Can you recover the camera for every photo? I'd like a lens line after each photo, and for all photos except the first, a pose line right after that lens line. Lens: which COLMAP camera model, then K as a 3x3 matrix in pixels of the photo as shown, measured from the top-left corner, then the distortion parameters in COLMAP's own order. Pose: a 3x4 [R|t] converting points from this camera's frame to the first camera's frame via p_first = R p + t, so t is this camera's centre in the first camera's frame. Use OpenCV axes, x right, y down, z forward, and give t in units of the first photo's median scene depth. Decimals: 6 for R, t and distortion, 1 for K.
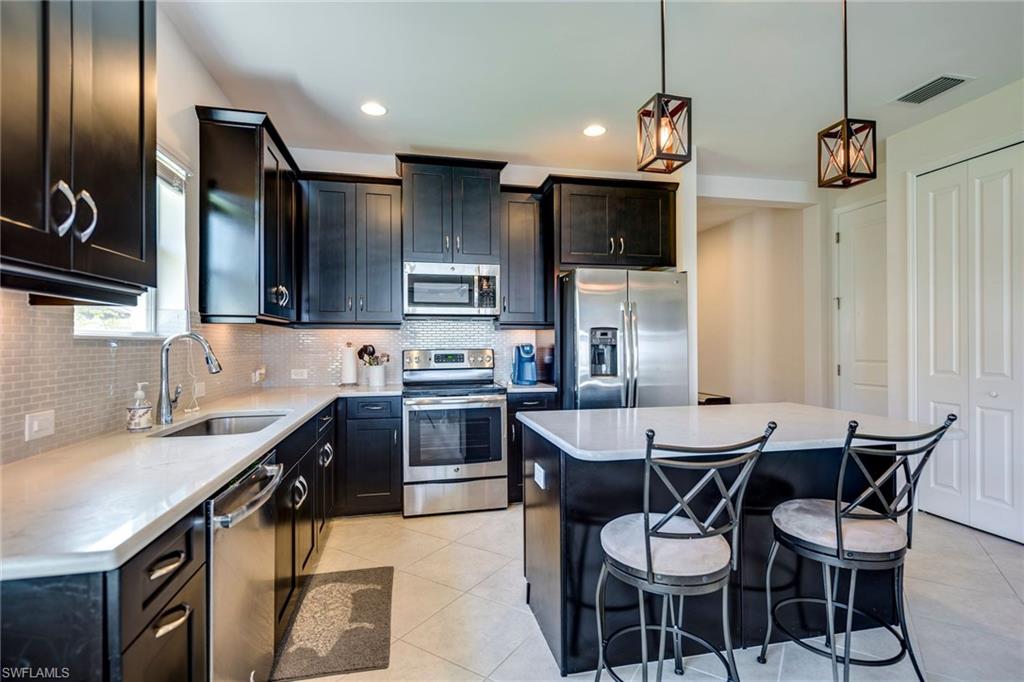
lens RADIAL K [[500.2, 0, 517.9], [0, 500.2, 343.7], [0, 0, 1]] dist [0.018200, -0.008506]
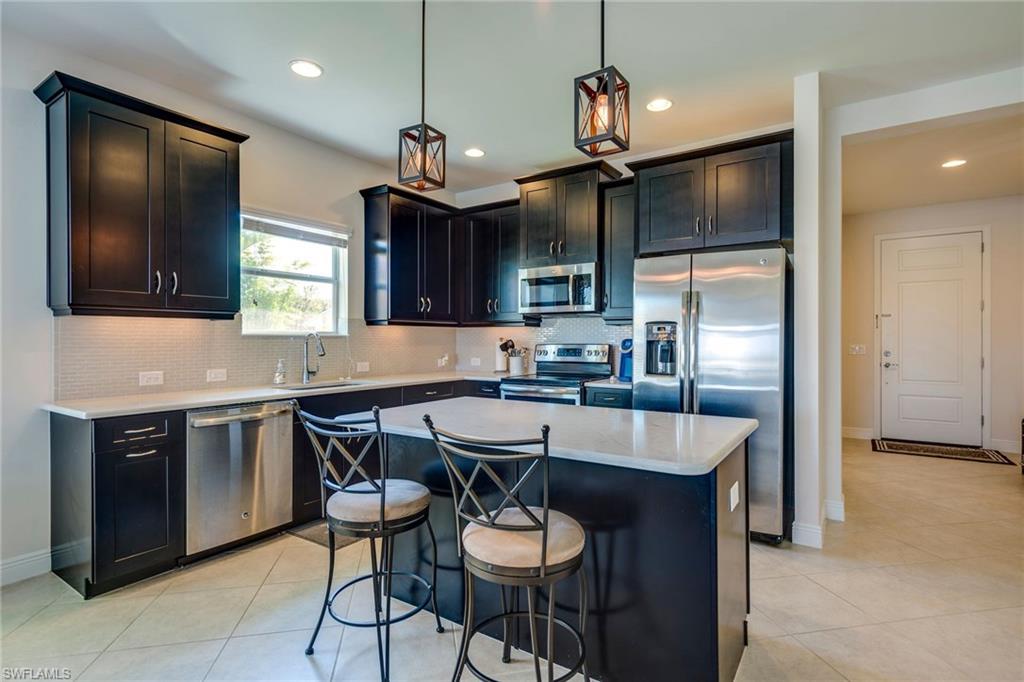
lens RADIAL K [[504.8, 0, 510.9], [0, 504.8, 340.3], [0, 0, 1]] dist [0.005033, 0.000545]
pose [[0.694972, 0.005046, -0.719019, 0.641712], [-0.002146, 0.999985, 0.004944, -0.002199], [0.719033, -0.001893, 0.694973, 0.166870]]
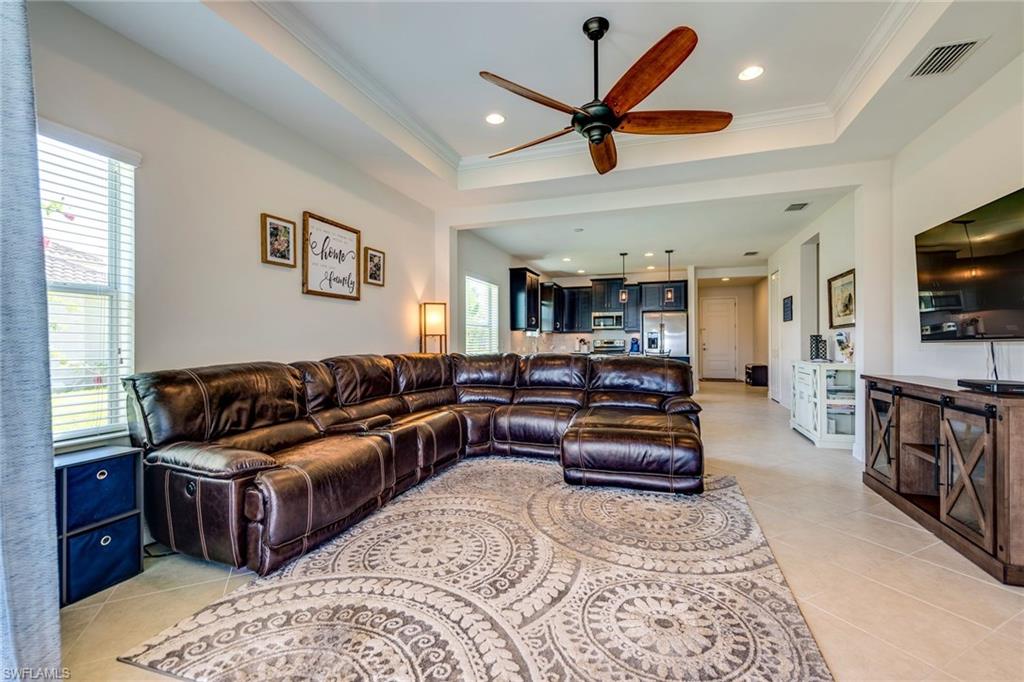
lens RADIAL K [[436.7, 0, 517.7], [0, 436.7, 342.0], [0, 0, 1]] dist [0.003429, -0.000145]
pose [[0.859081, -0.001078, -0.511839, 0.830924], [0.000824, 0.999999, -0.000723, 0.028419], [0.511839, 0.000199, 0.859081, -1.723189]]
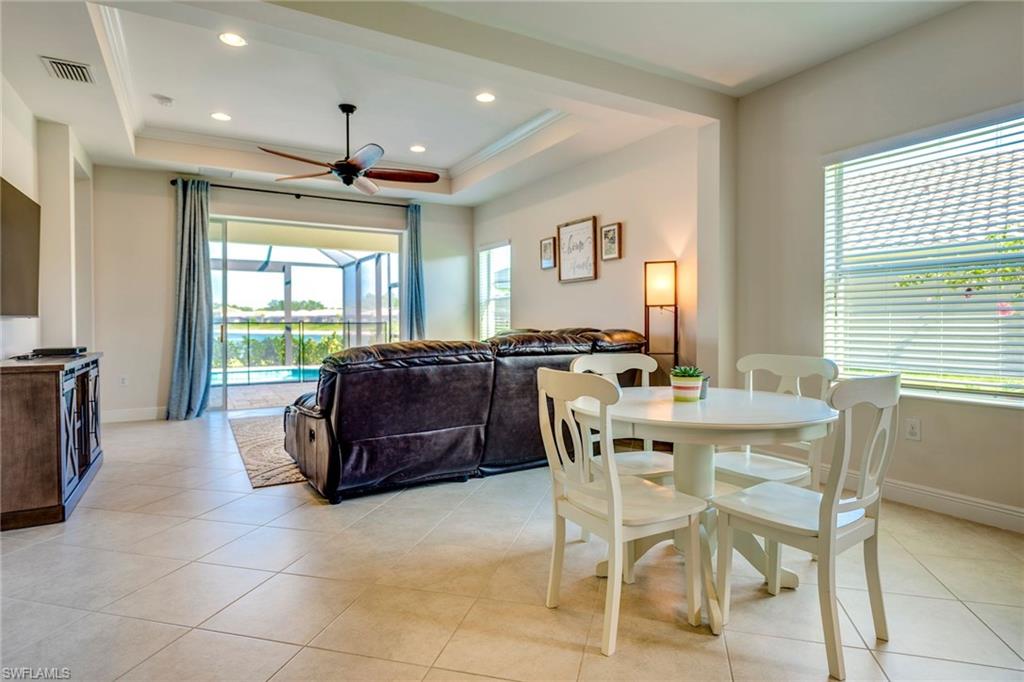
lens RADIAL K [[553.1, 0, 514.1], [0, 553.1, 326.3], [0, 0, 1]] dist [0.016708, -0.000026]
pose [[-0.950196, 0.006641, -0.311583, 0.608500], [0.004205, 0.999955, 0.008490, 0.040313], [0.311625, 0.006757, -0.950181, 0.467855]]
